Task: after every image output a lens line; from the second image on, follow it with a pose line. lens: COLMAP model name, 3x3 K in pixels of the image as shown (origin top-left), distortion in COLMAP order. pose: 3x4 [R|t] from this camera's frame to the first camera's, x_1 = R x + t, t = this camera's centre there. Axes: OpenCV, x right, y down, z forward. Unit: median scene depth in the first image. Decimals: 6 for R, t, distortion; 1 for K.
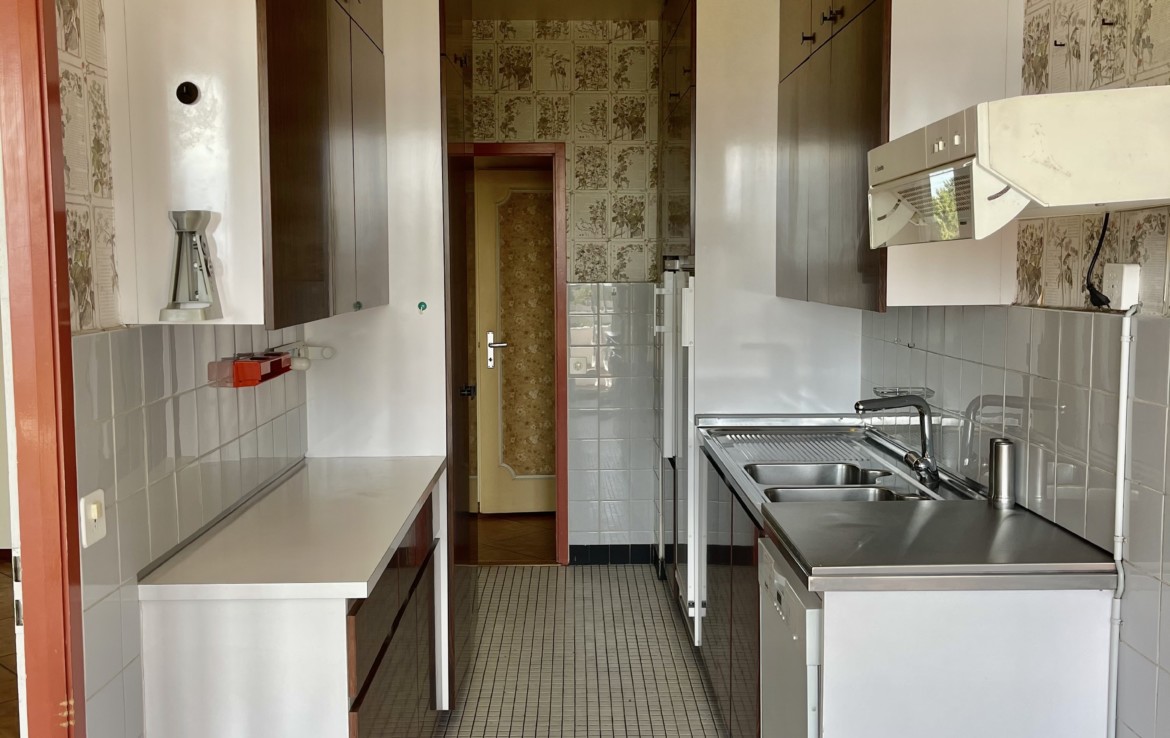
lens RADIAL K [[1174.8, 0, 585.0], [0, 1174.8, 369.0], [0, 0, 1]] dist [0.098983, -0.225037]
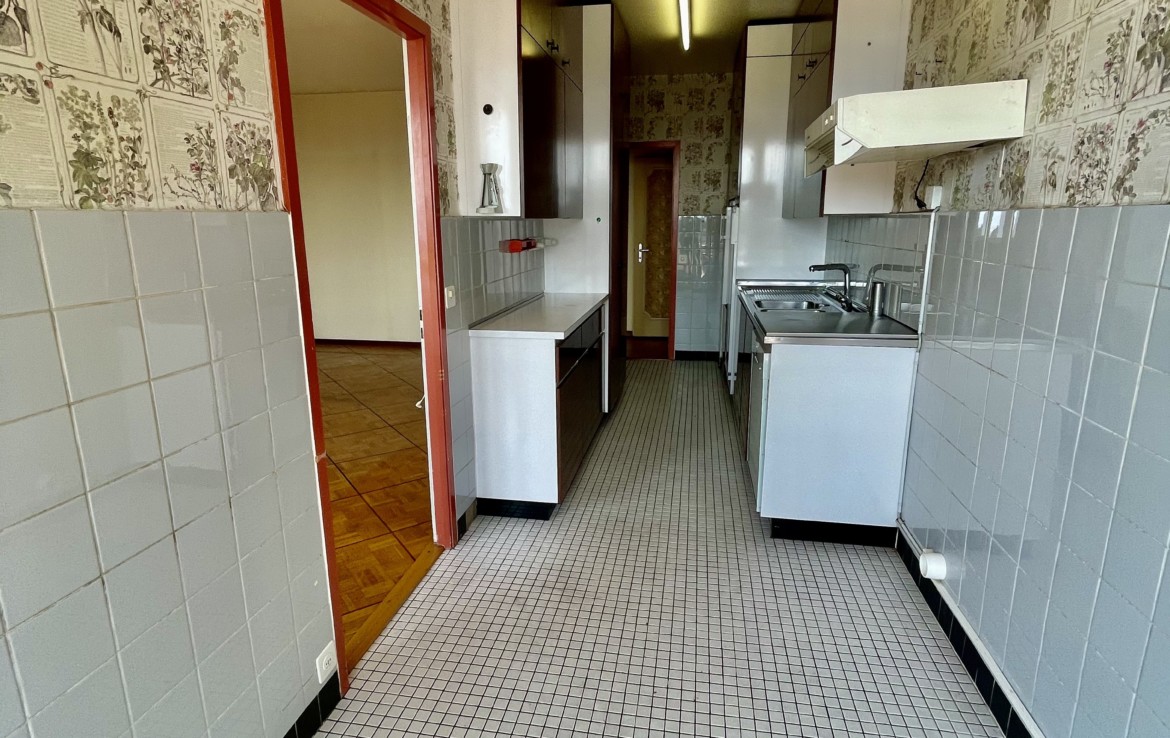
lens RADIAL K [[634.5, 0, 585.0], [0, 634.5, 369.0], [0, 0, 1]] dist [0.001584, -0.035157]
pose [[0.982428, 0.043293, -0.181553, 0.049572], [-0.017663, 0.989926, 0.140481, 0.048048], [0.185805, -0.134805, 0.973295, -0.117010]]
